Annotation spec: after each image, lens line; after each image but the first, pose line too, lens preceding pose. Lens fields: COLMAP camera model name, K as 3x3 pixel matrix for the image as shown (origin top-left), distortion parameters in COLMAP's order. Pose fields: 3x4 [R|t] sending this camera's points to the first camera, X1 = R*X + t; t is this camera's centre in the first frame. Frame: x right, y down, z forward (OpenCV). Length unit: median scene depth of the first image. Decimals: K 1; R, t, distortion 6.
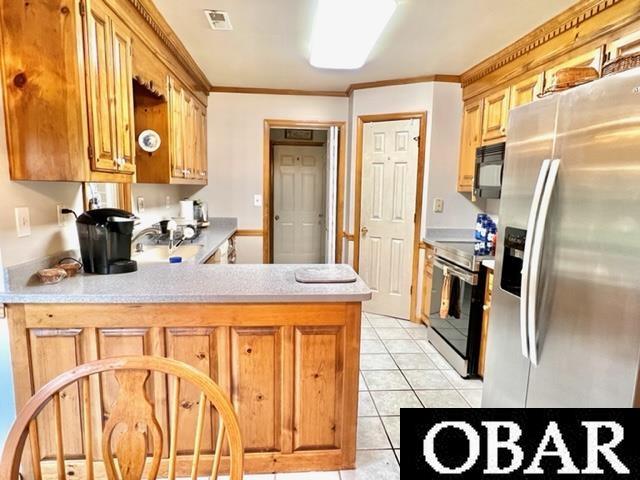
lens RADIAL K [[406.4, 0, 320.0], [0, 406.4, 243.3], [0, 0, 1]] dist [-0.002604, 0.002647]
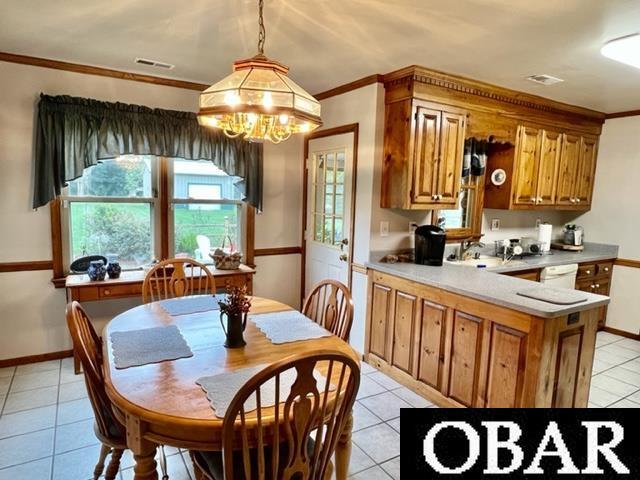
lens RADIAL K [[406.4, 0, 322.0], [0, 406.4, 240.3], [0, 0, 1]] dist [-0.002604, 0.002647]
pose [[0.439516, 0.100064, -0.892644, 0.772691], [-0.141980, 0.989022, 0.040960, -0.032445], [0.886943, 0.108735, 0.448898, -0.113165]]
